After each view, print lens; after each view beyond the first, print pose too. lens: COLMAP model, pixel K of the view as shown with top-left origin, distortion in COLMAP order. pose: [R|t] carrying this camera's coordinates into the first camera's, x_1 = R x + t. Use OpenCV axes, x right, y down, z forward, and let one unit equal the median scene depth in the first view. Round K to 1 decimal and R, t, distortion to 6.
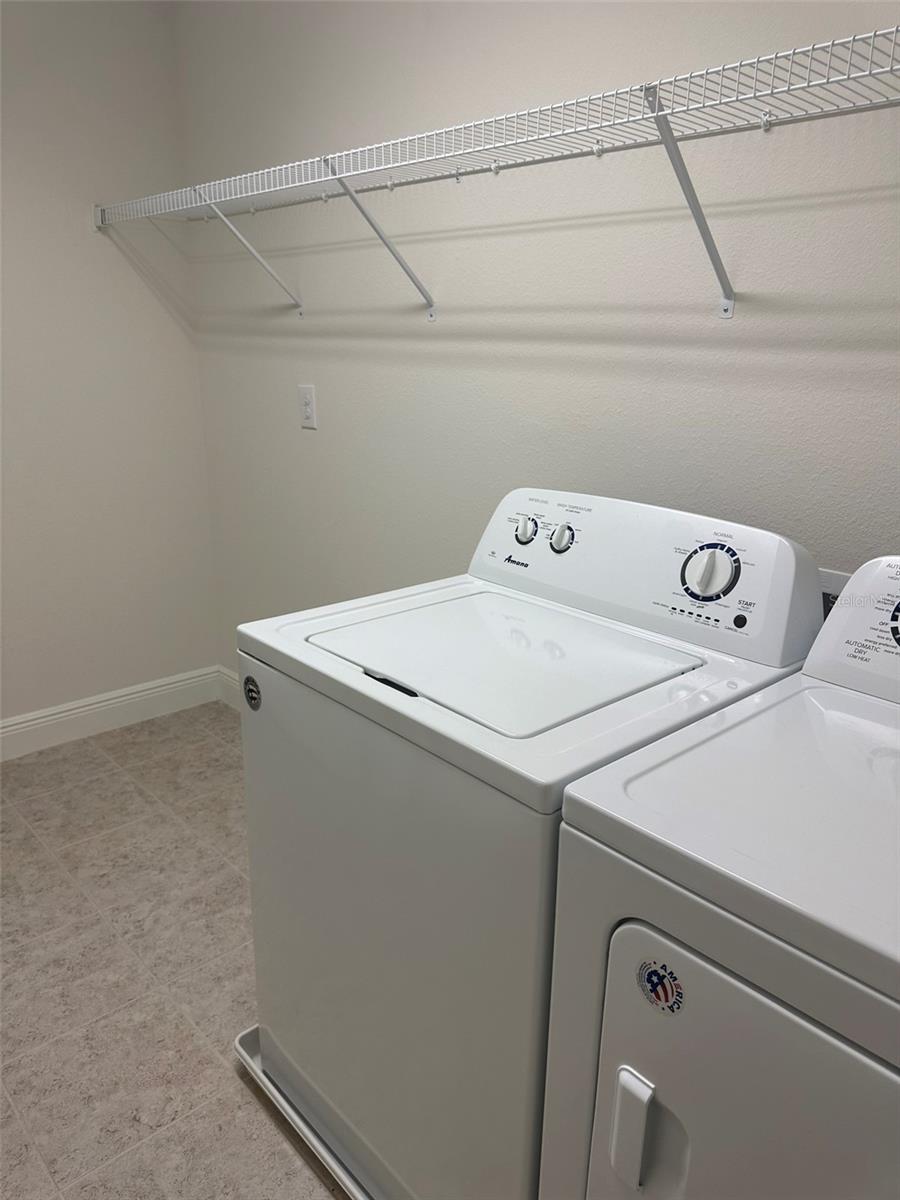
lens RADIAL K [[845.7, 0, 450.0], [0, 845.7, 600.0], [0, 0, 1]] dist [-0.002462, -0.012274]
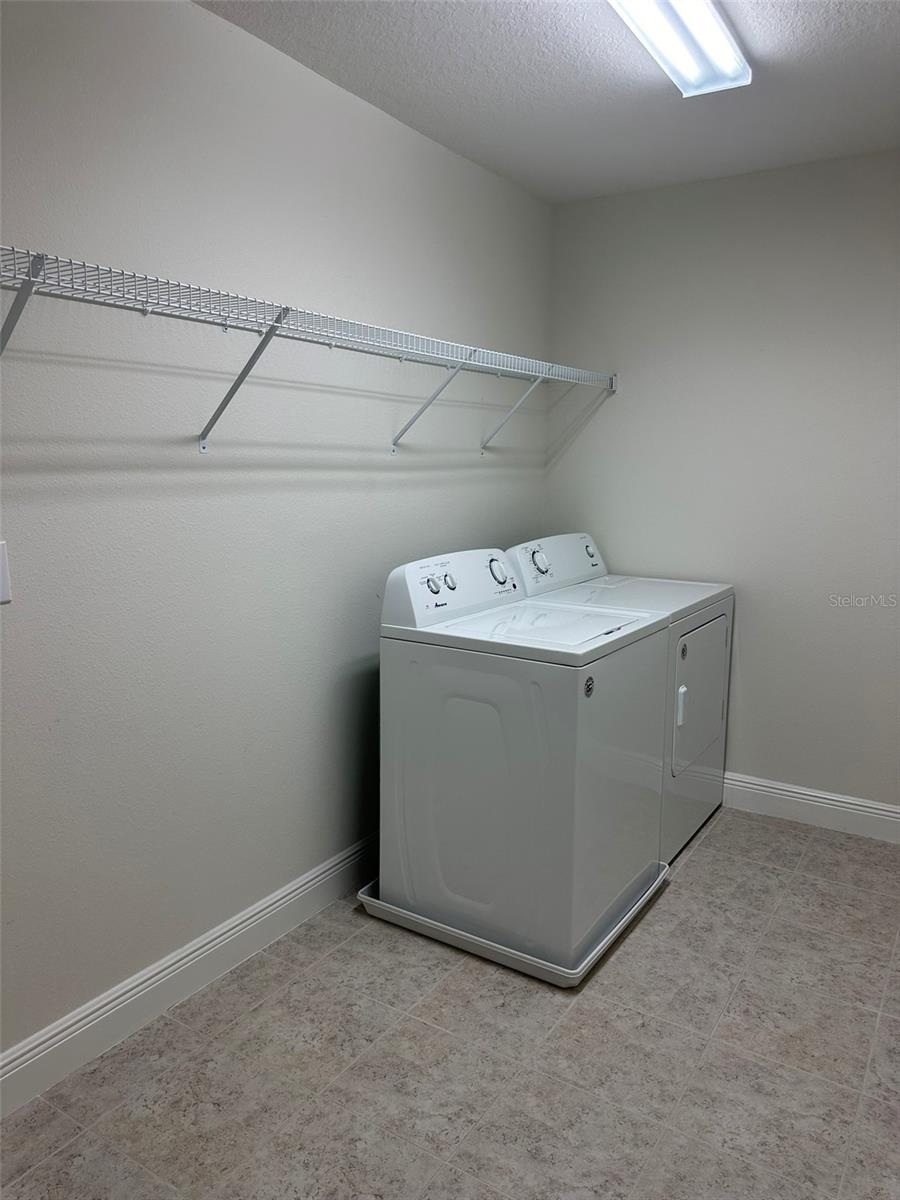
lens RADIAL K [[845.7, 0, 450.0], [0, 845.7, 600.0], [0, 0, 1]] dist [-0.002462, -0.012274]
pose [[-0.243218, -0.167390, 0.955419, -1.391915], [0.283106, 0.929858, 0.234981, -0.406626], [-0.927737, 0.327636, -0.178769, 1.223436]]
